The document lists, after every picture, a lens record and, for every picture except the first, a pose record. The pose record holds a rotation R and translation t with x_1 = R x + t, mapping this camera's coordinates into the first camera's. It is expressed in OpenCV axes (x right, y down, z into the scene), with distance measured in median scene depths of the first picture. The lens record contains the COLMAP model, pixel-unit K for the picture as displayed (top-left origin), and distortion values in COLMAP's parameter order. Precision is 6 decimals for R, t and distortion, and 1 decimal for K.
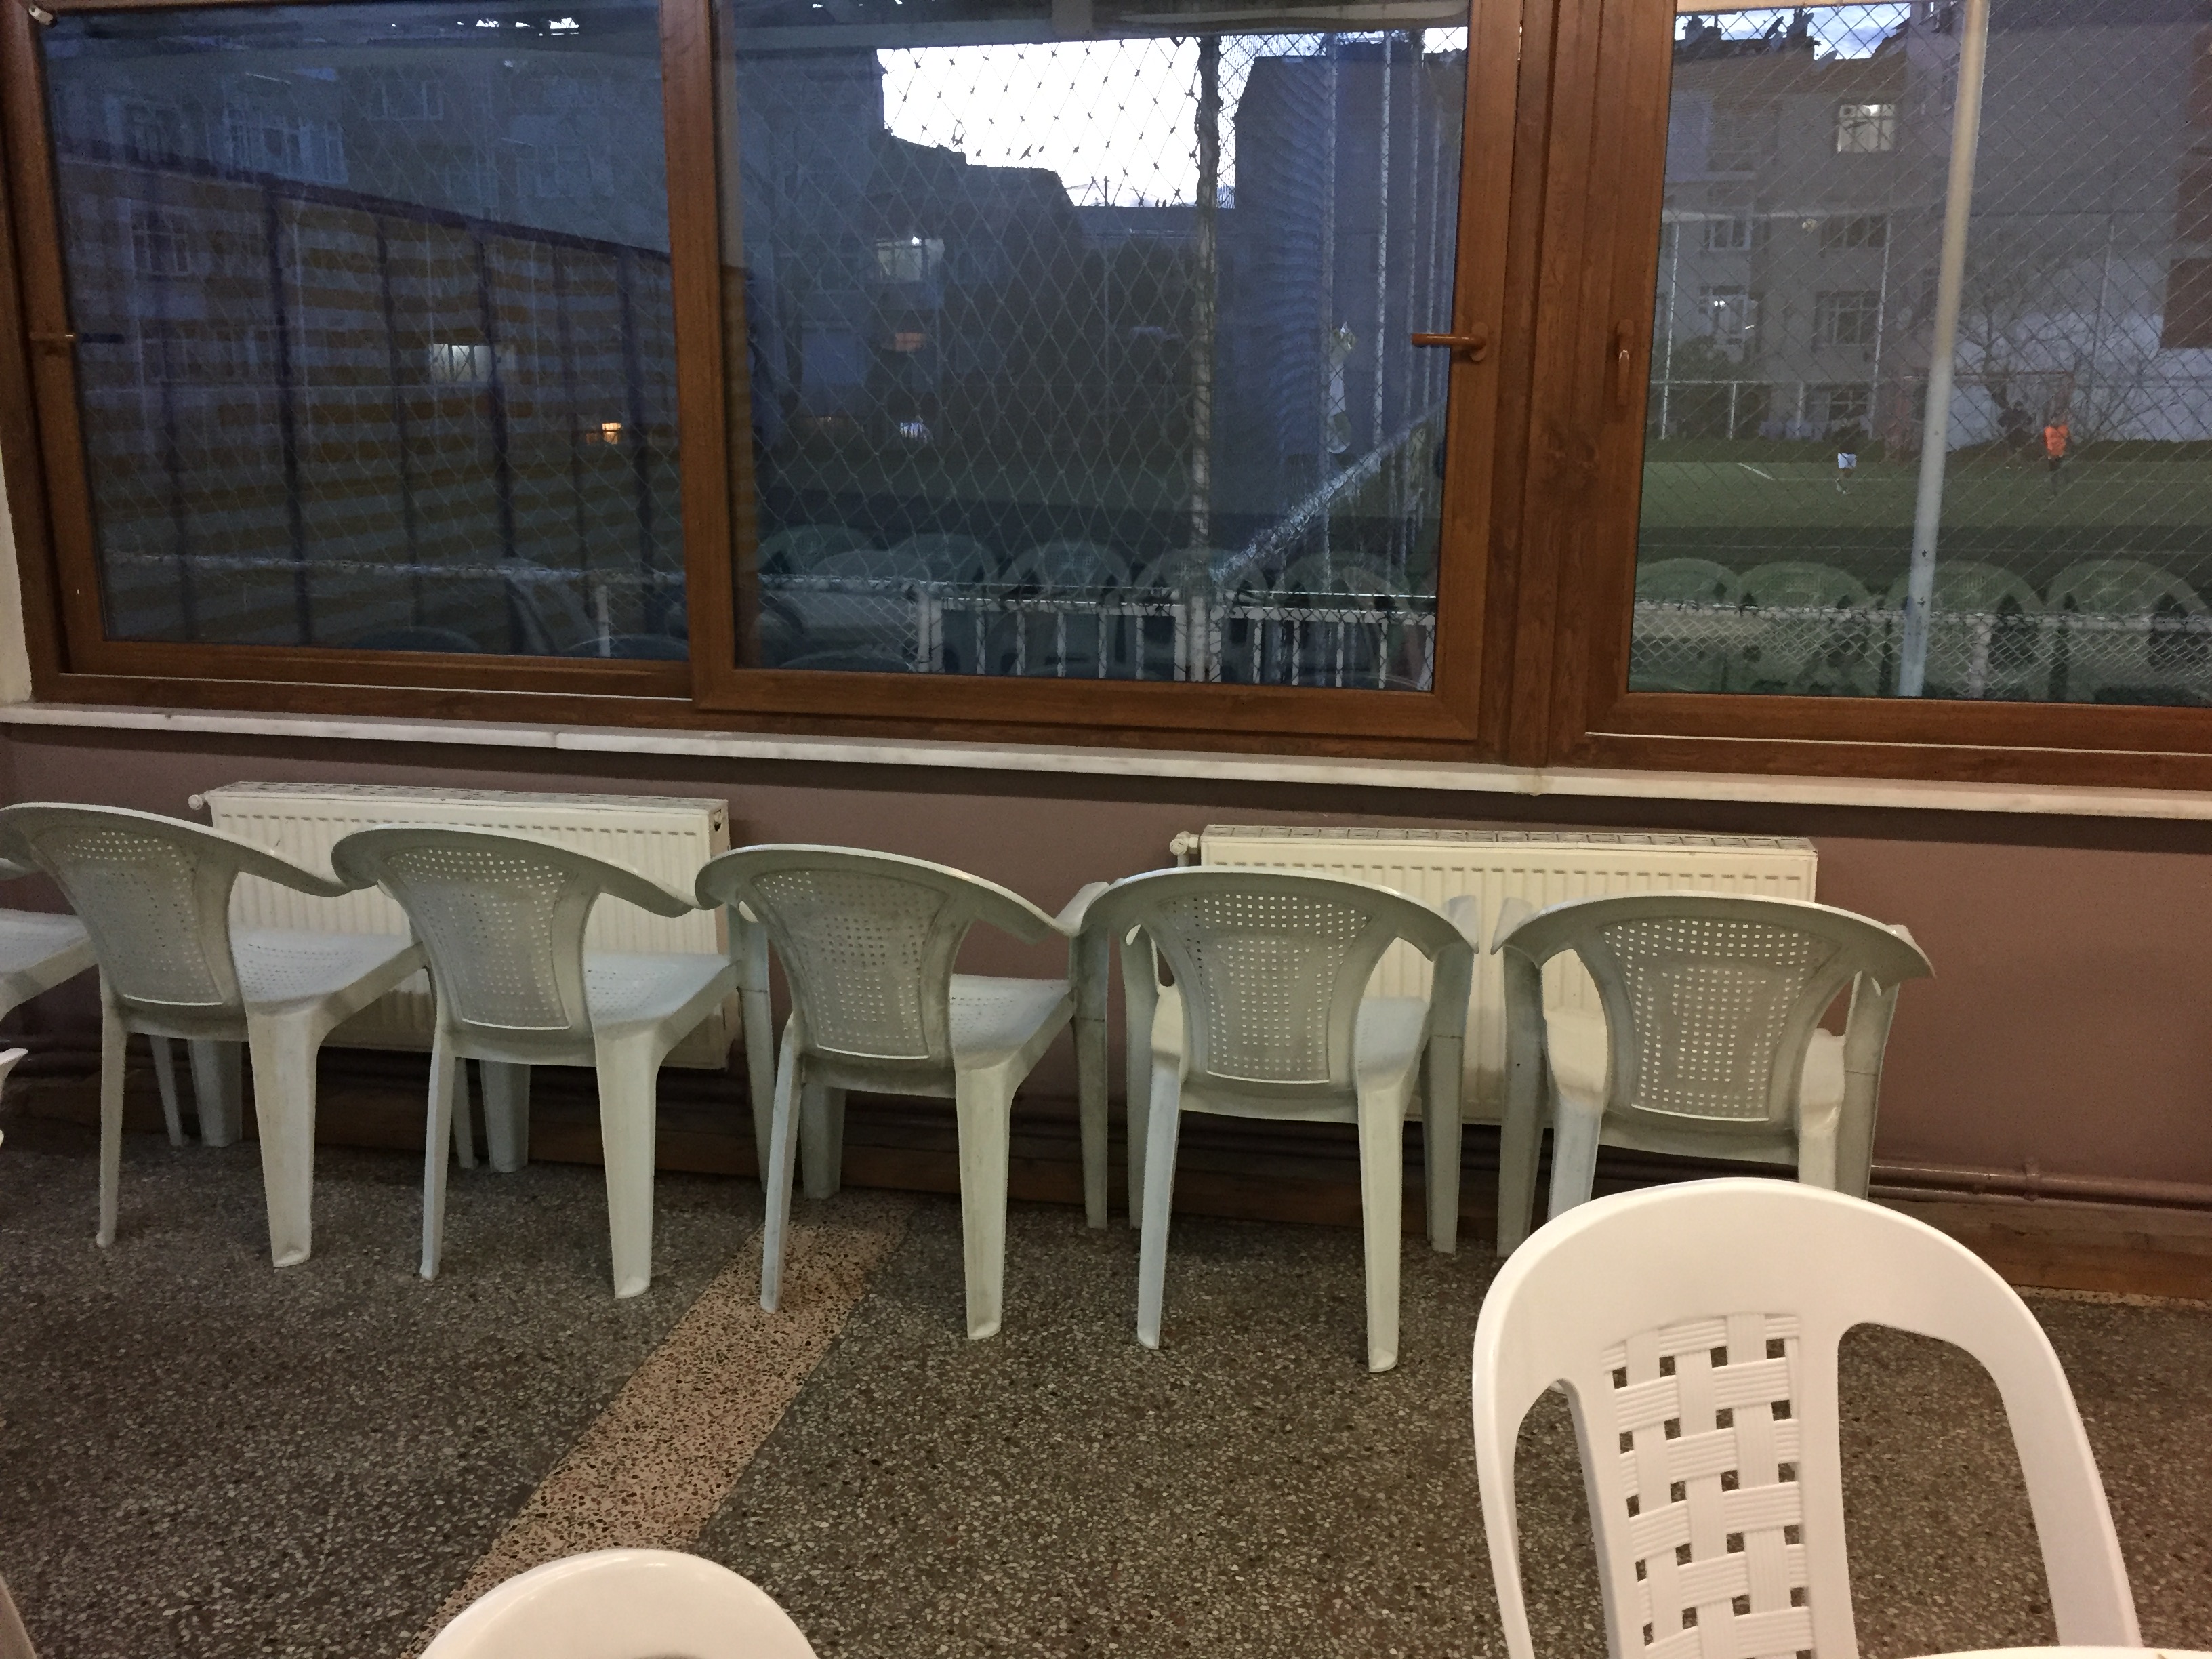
lens RADIAL K [[1870.5, 0, 1113.8], [0, 1870.5, 815.8], [0, 0, 1]] dist [0.105371, -0.143262]
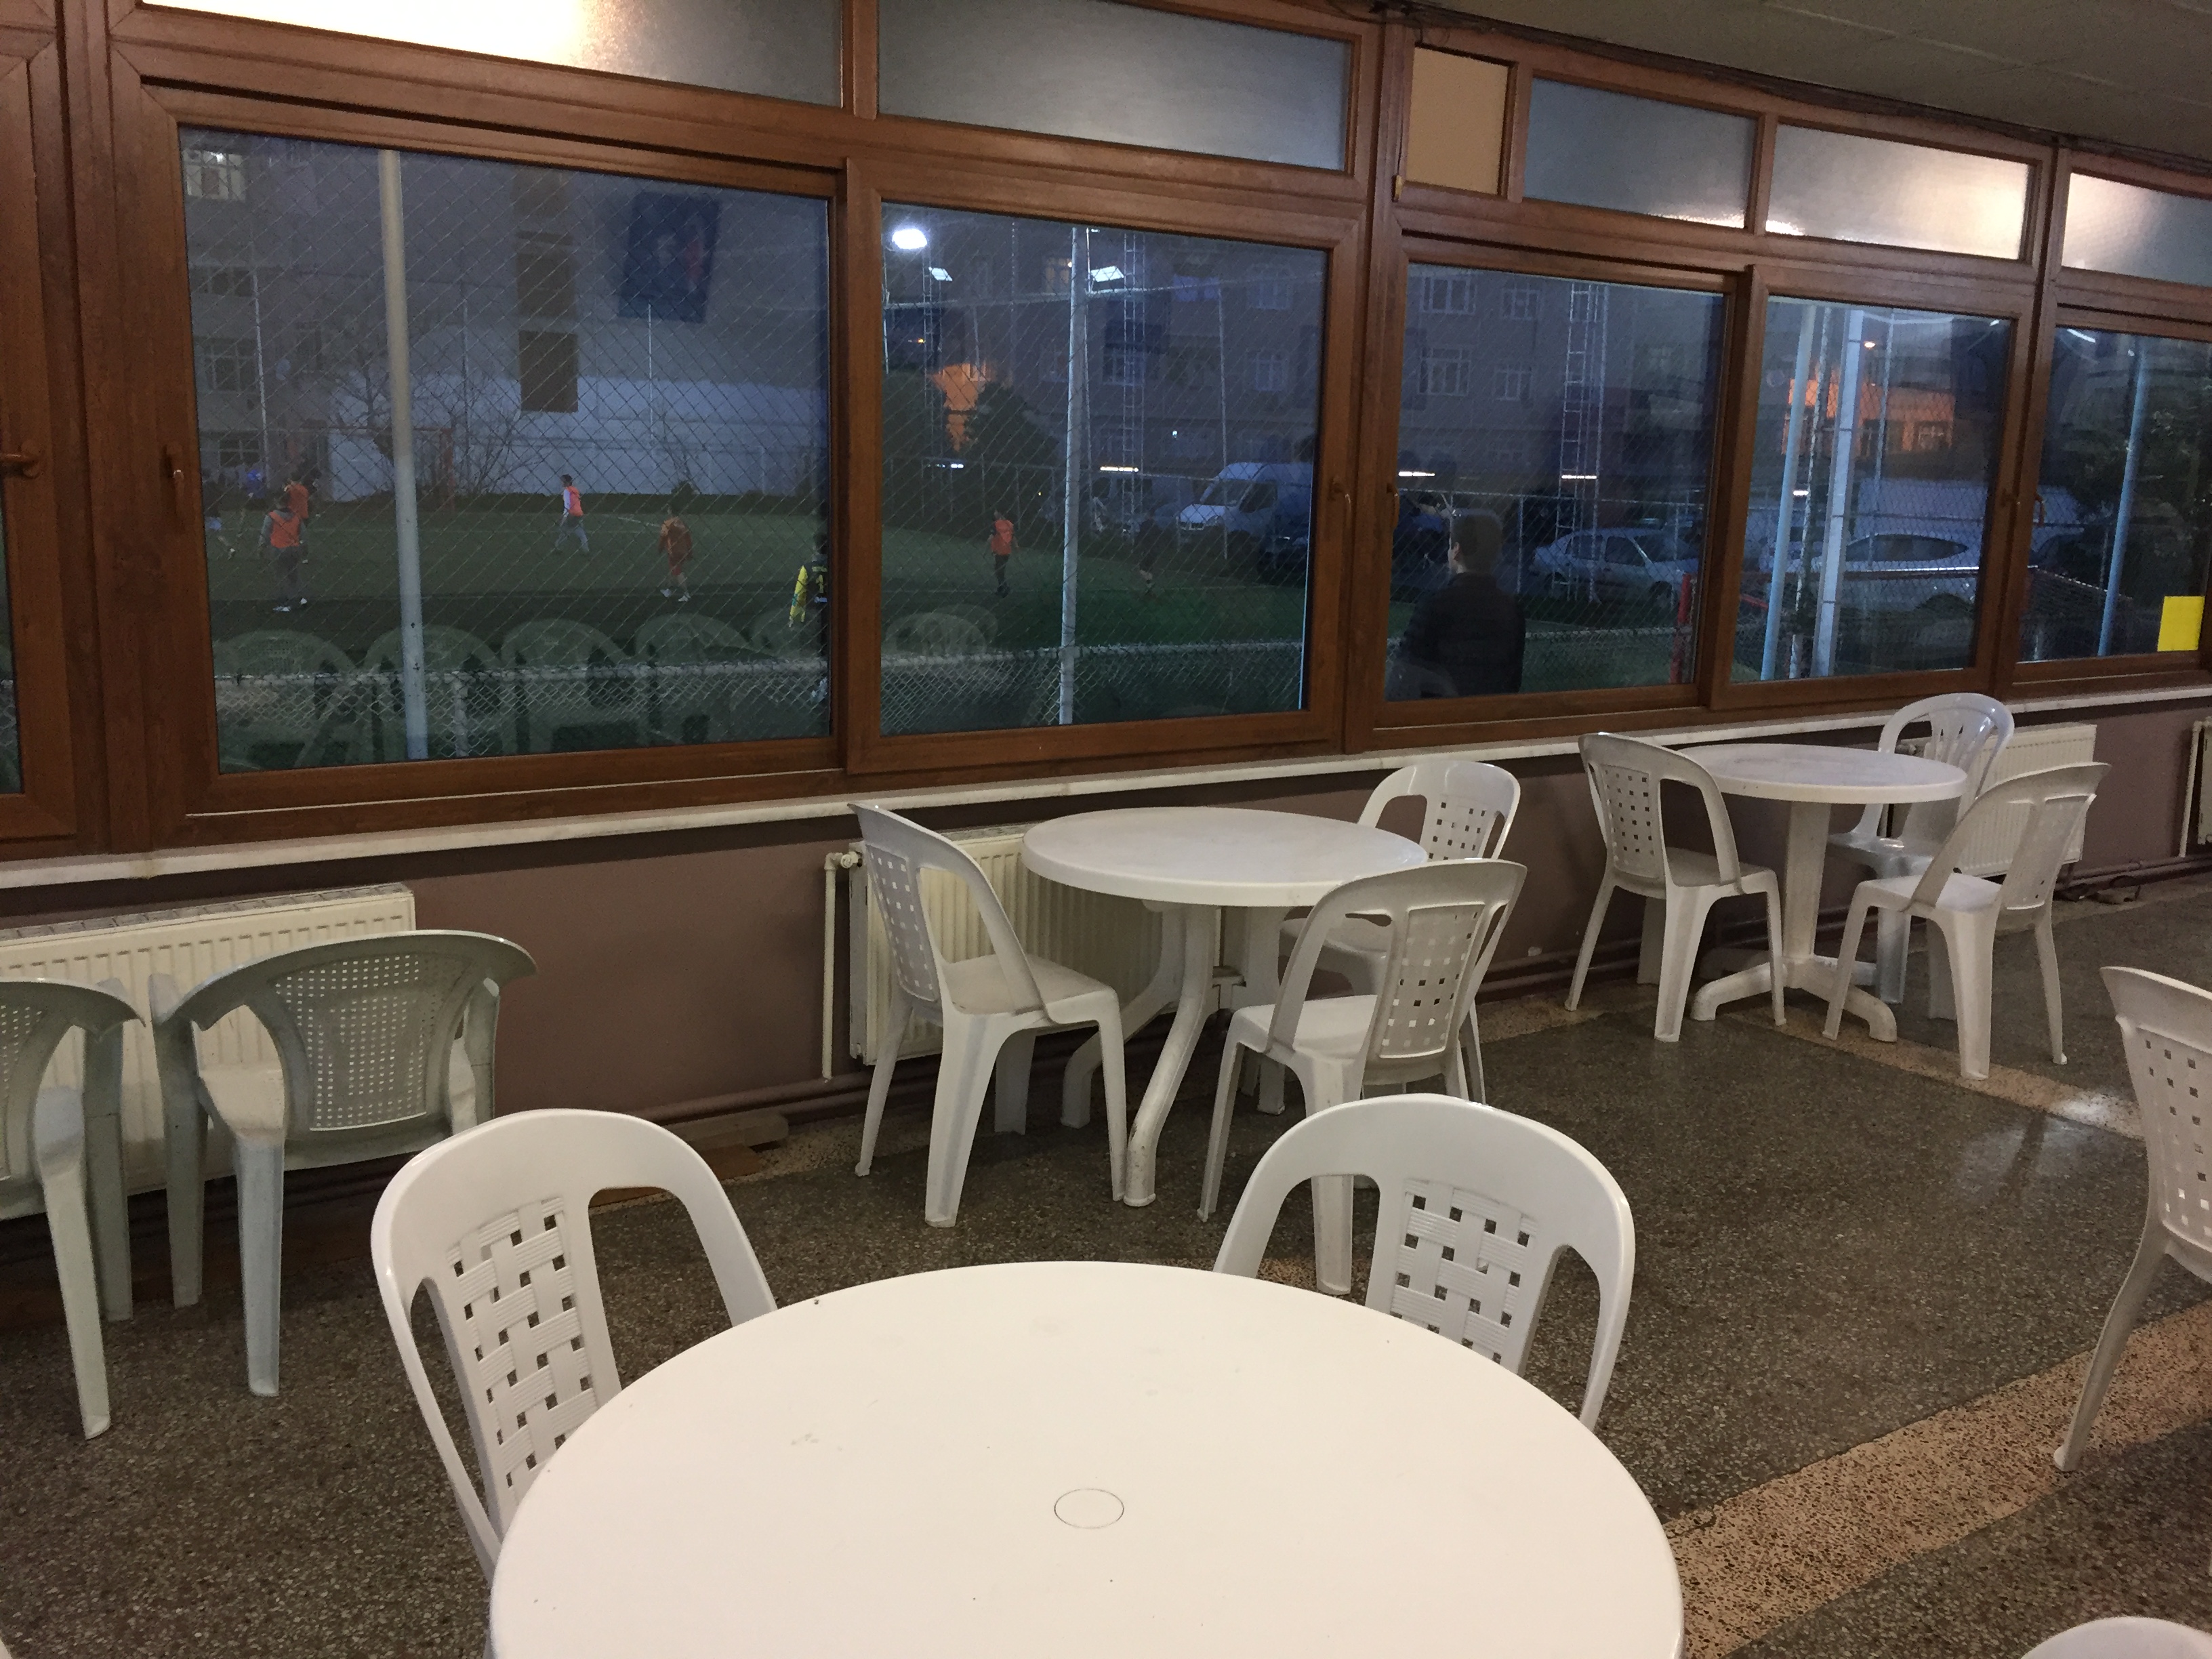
lens RADIAL K [[1870.5, 0, 1113.8], [0, 1870.5, 815.8], [0, 0, 1]] dist [0.105371, -0.143262]
pose [[0.703065, -0.113124, 0.702070, -0.182315], [0.128648, 0.991209, 0.030883, -0.010969], [-0.699392, 0.068607, 0.711438, -0.198694]]
